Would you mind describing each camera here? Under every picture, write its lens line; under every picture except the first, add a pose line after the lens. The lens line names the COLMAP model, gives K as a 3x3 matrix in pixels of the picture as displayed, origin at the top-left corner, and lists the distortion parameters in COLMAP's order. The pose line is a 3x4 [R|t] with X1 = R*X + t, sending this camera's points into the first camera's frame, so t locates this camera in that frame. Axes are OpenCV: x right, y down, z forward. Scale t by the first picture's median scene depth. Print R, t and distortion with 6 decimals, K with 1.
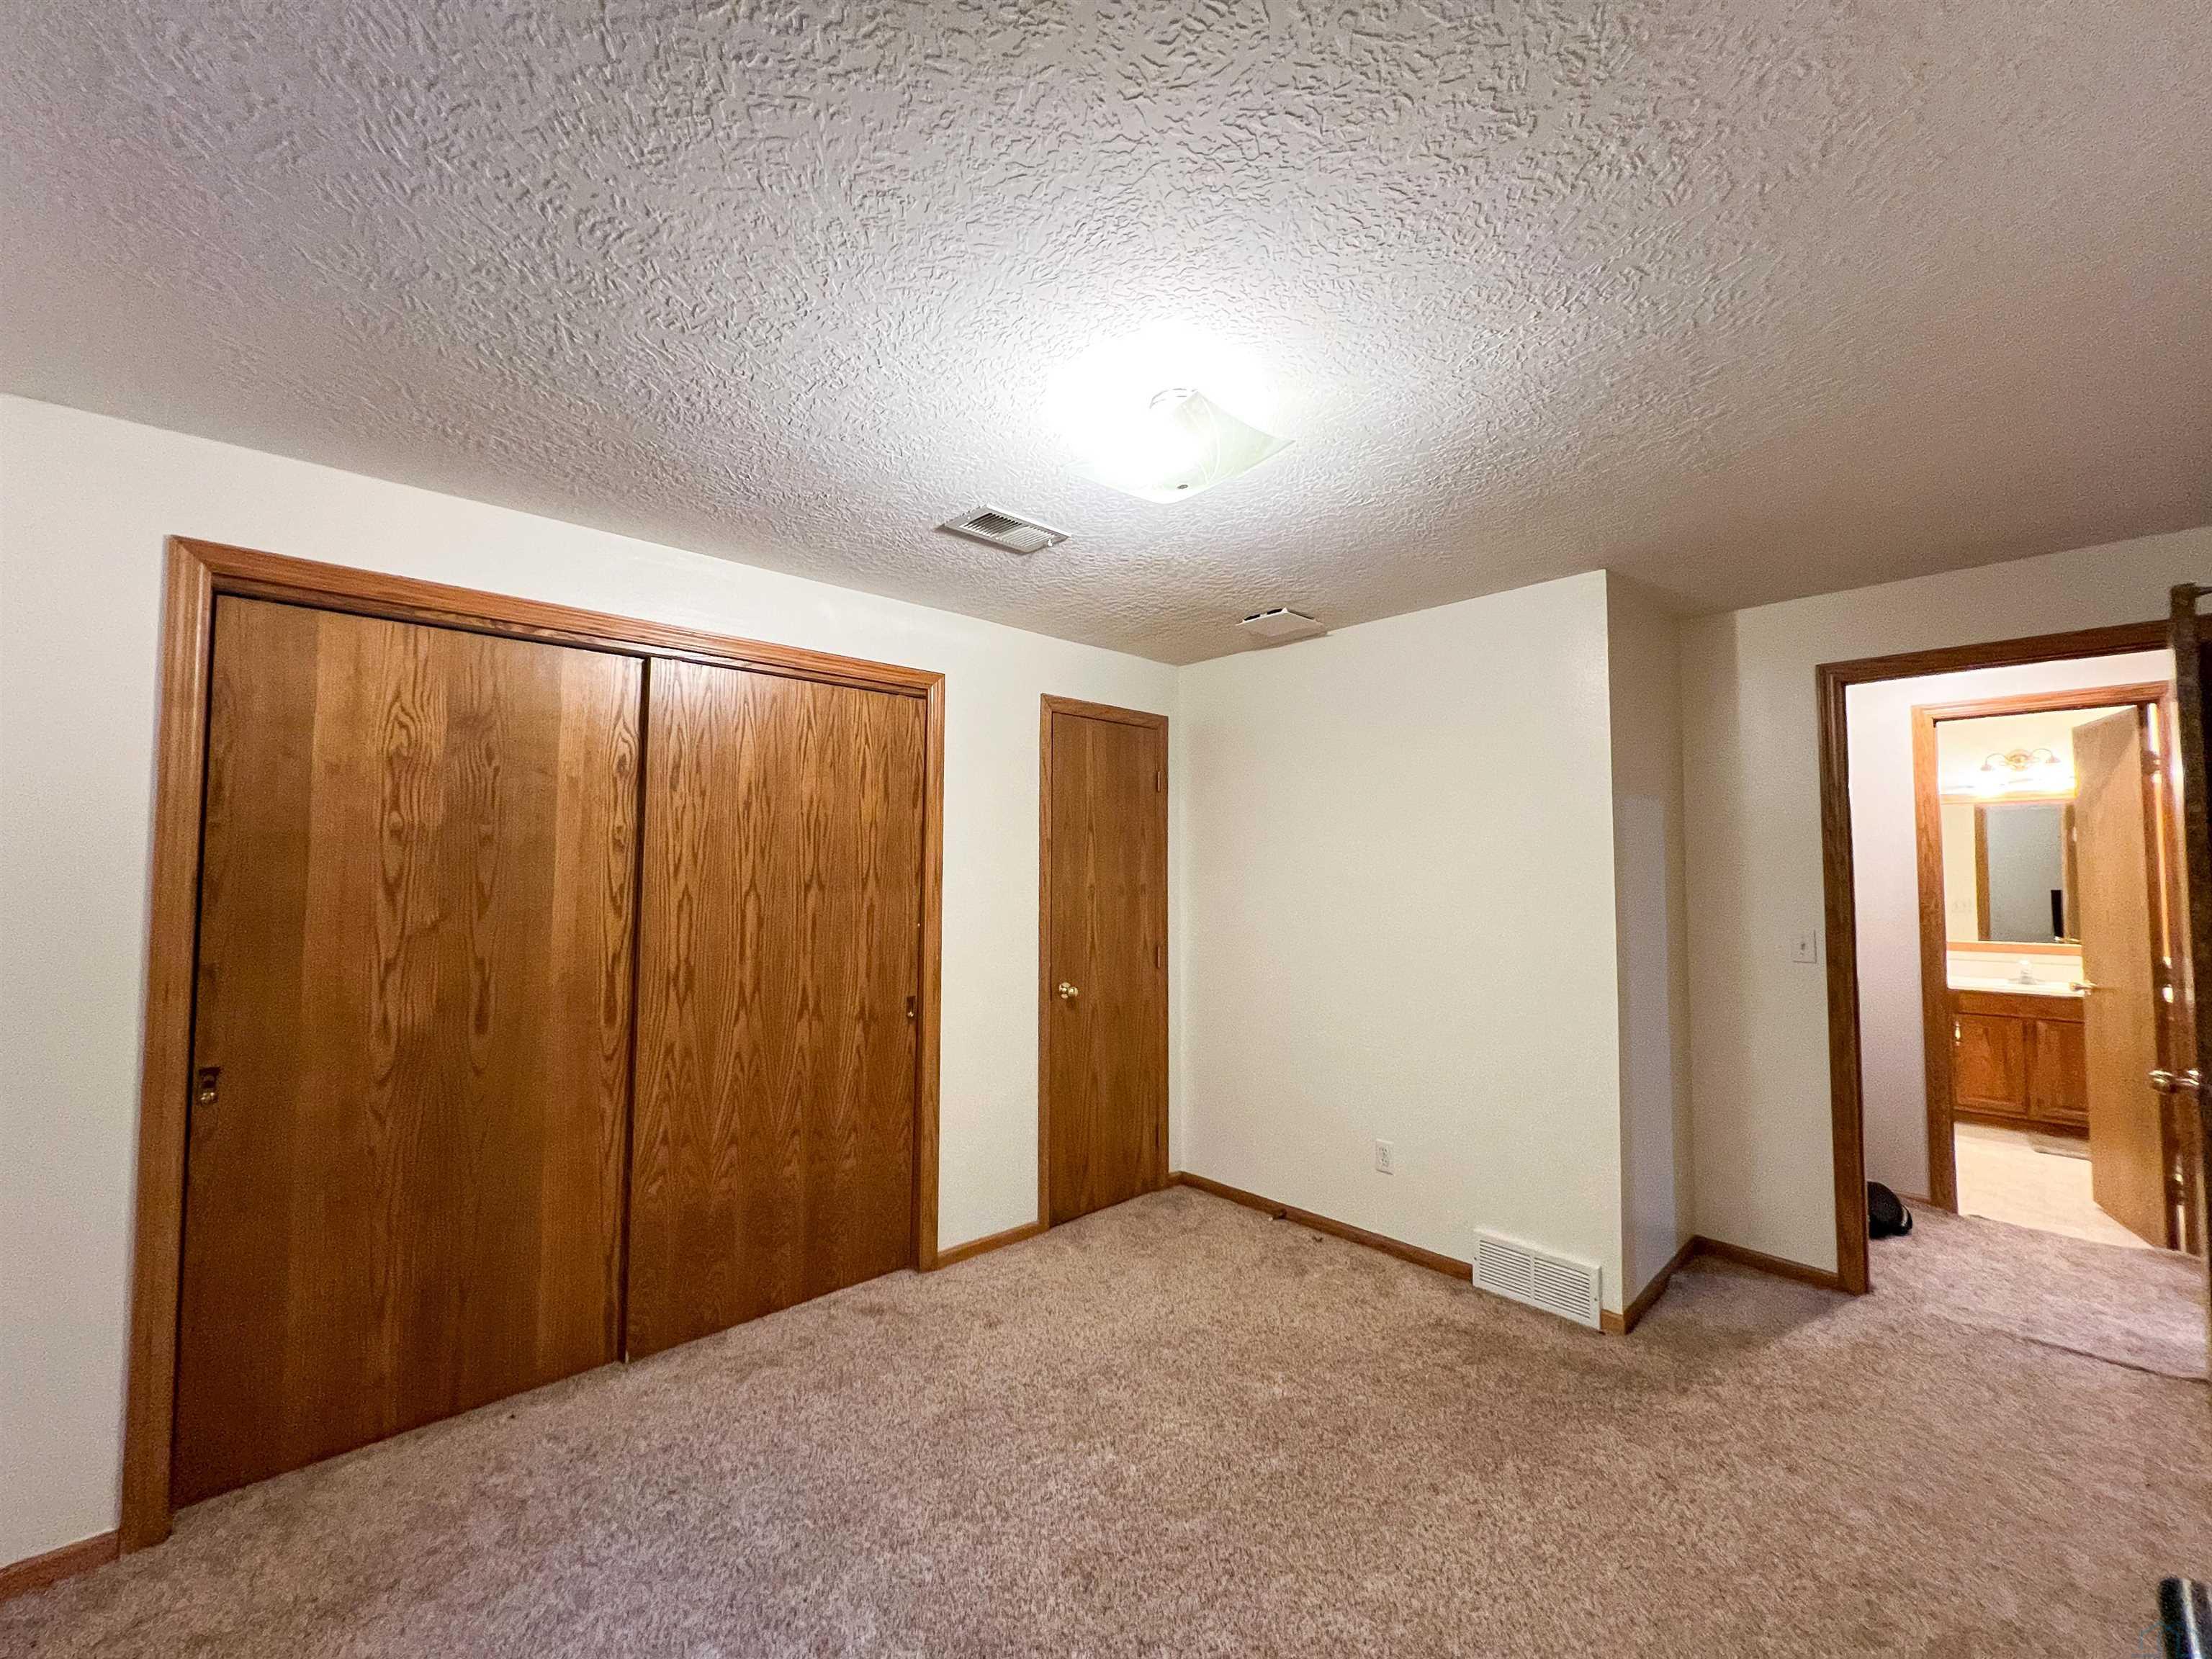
lens RADIAL K [[892.2, 0, 1103.0], [0, 892.2, 828.9], [0, 0, 1]] dist [-0.001210, 0.000056]
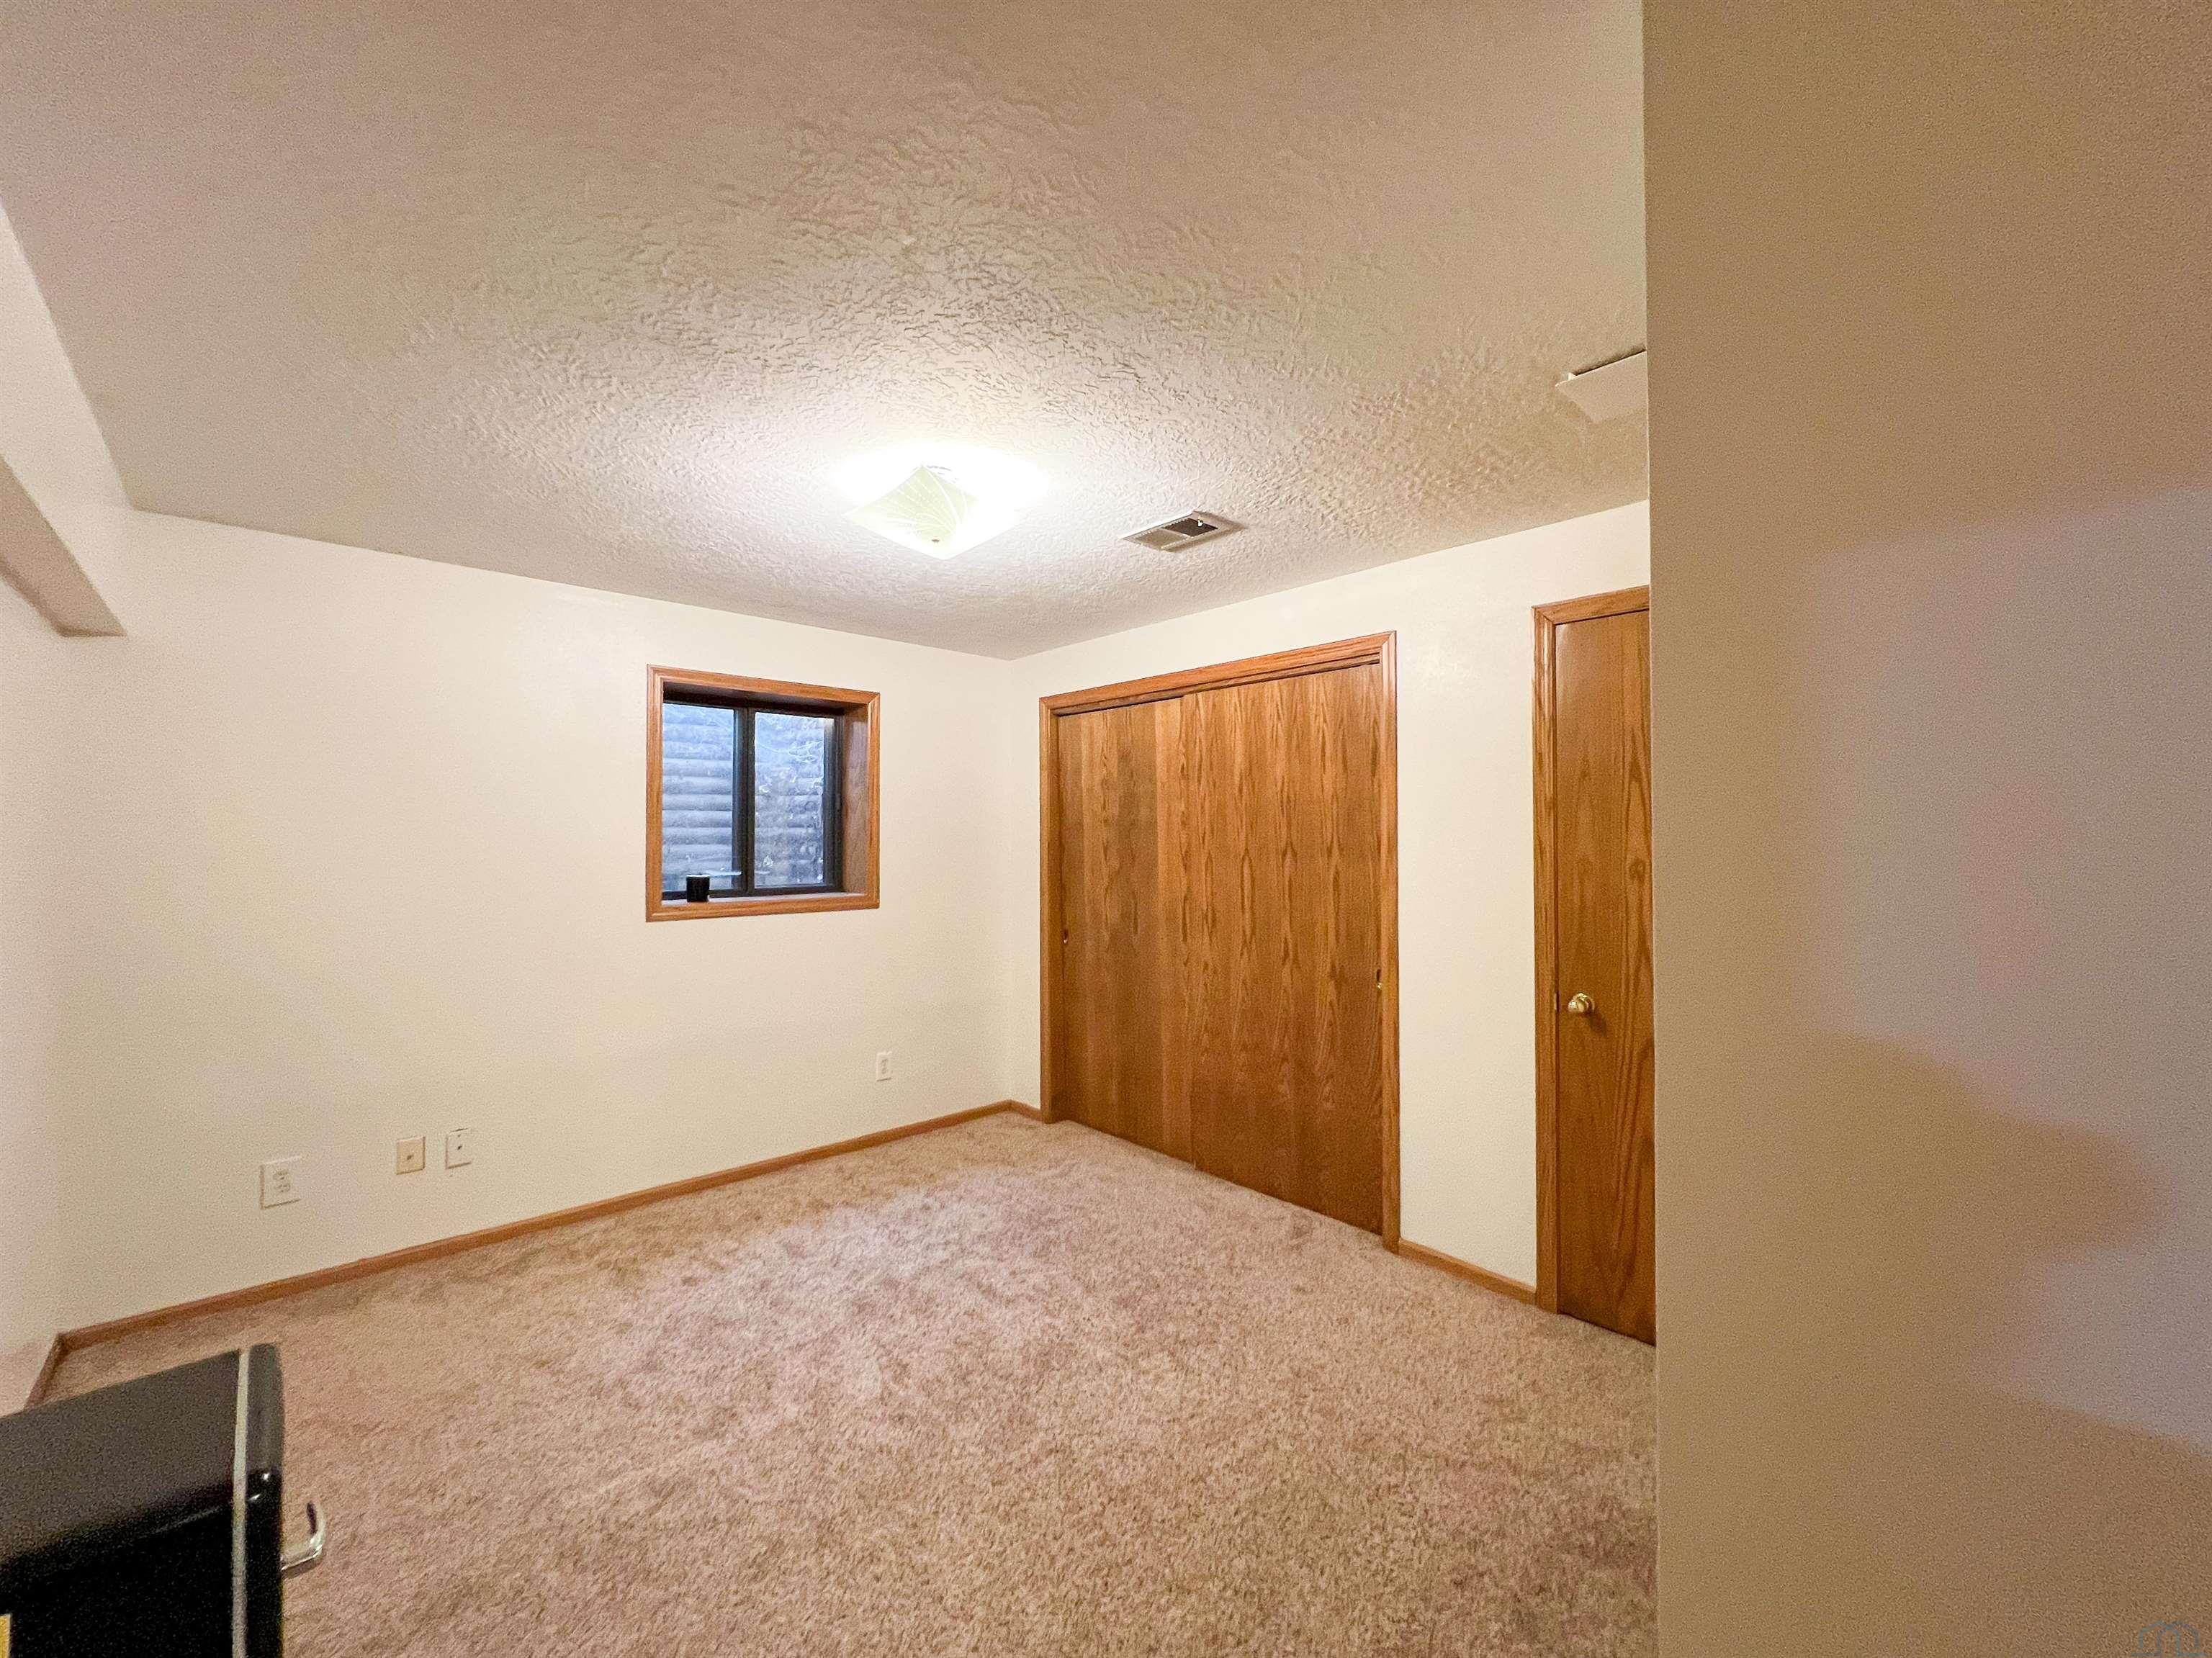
lens RADIAL K [[892.1, 0, 1103.0], [0, 892.1, 828.4], [0, 0, 1]] dist [-0.001210, 0.000056]
pose [[-0.006631, -0.014451, -0.999874, 0.852032], [0.048434, 0.998717, -0.014756, 0.036785], [0.998804, -0.048526, -0.005922, 0.771212]]
